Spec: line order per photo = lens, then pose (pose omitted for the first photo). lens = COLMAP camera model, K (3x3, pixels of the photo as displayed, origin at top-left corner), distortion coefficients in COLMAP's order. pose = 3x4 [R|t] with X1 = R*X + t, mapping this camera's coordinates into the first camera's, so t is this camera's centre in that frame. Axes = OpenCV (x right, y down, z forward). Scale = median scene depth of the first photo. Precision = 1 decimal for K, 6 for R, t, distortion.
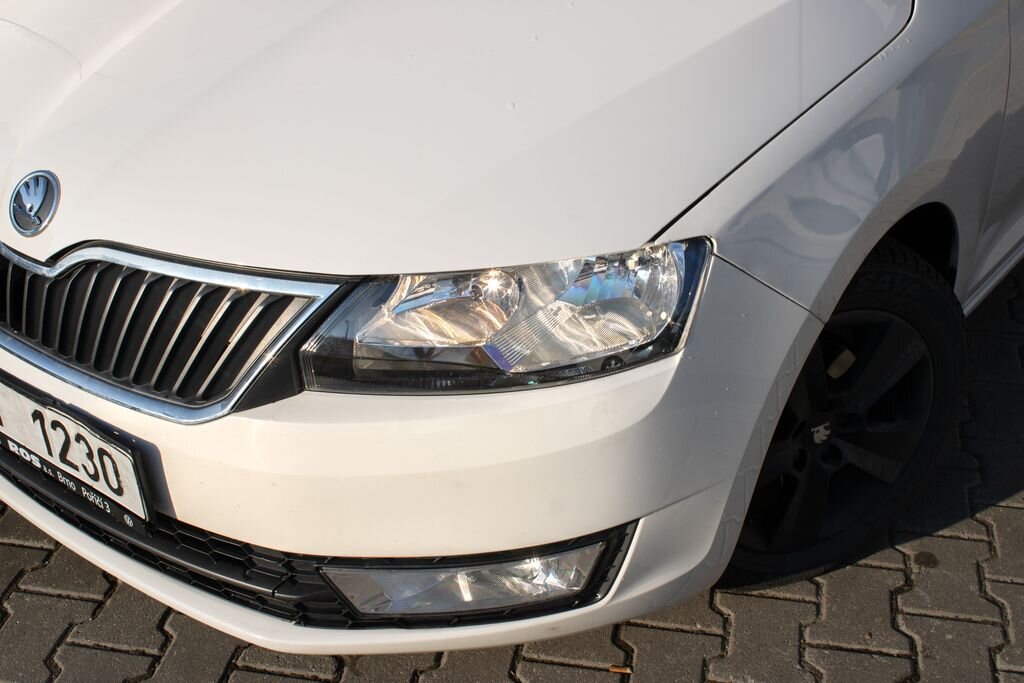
lens RADIAL K [[1318.7, 0, 512.0], [0, 1318.7, 341.5], [0, 0, 1]] dist [-0.019702, -0.013779]
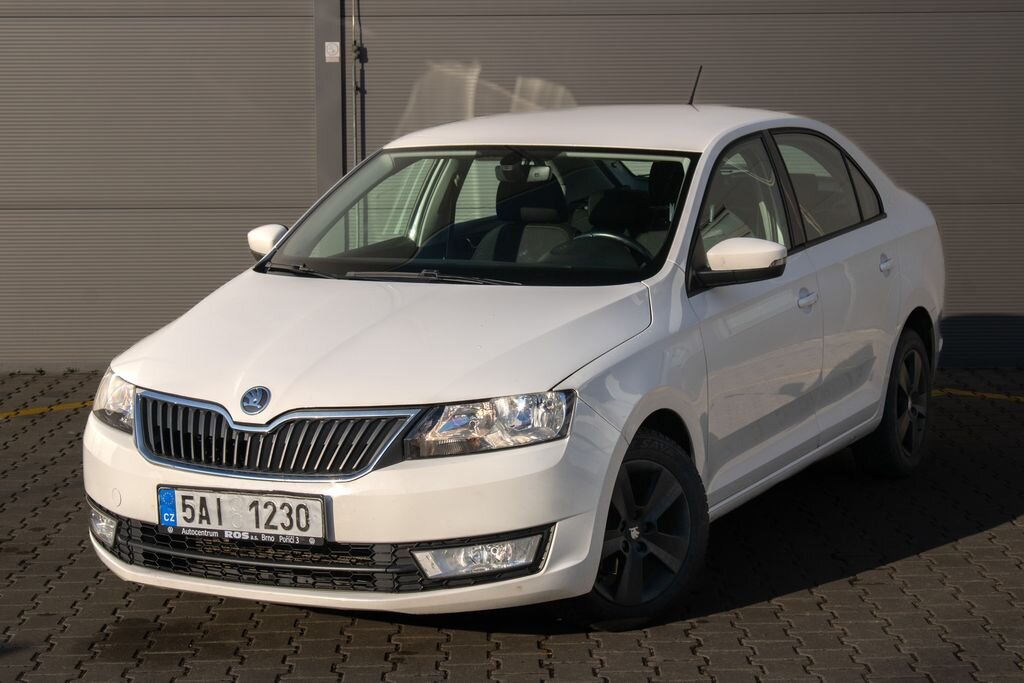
lens RADIAL K [[2356.3, 0, 512.0], [0, 2356.3, 341.5], [0, 0, 1]] dist [0.056811, -0.136165]
pose [[0.977264, -0.022693, 0.210808, -0.760101], [0.109094, 0.906363, -0.408172, 1.397027], [-0.181806, 0.421890, 0.888232, -2.463818]]
